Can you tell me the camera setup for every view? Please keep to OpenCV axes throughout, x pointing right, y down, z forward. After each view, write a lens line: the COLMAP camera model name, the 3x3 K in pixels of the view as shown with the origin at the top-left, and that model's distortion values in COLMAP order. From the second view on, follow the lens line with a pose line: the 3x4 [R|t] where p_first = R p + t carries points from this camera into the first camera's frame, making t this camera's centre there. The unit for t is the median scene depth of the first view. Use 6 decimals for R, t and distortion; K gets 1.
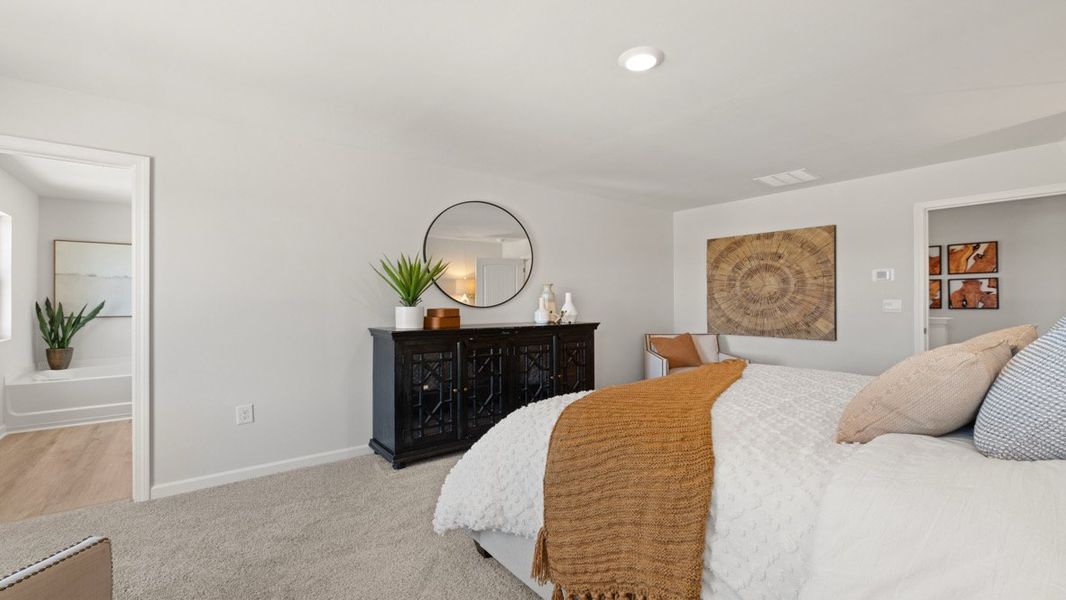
lens RADIAL K [[430.2, 0, 519.0], [0, 430.2, 298.6], [0, 0, 1]] dist [-0.000305, 0.000016]
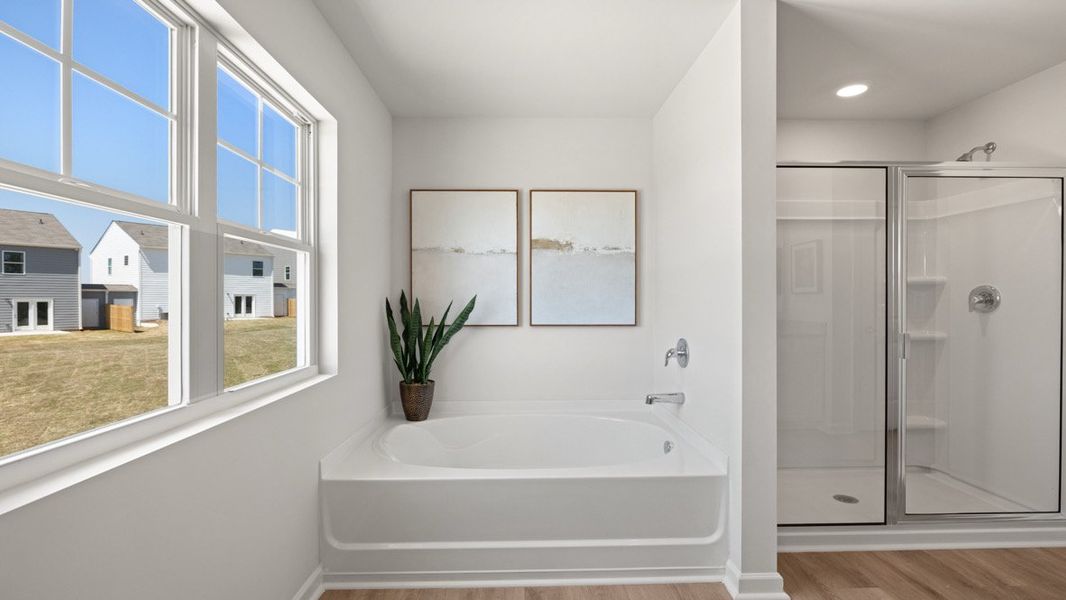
lens RADIAL K [[449.9, 0, 532.7], [0, 449.9, 304.5], [0, 0, 1]] dist [-0.000065, 0.000168]
pose [[0.818625, 0.000231, -0.574328, -0.608918], [0.003105, 0.999984, 0.004829, 0.013675], [0.574320, -0.005736, 0.818611, 0.607576]]
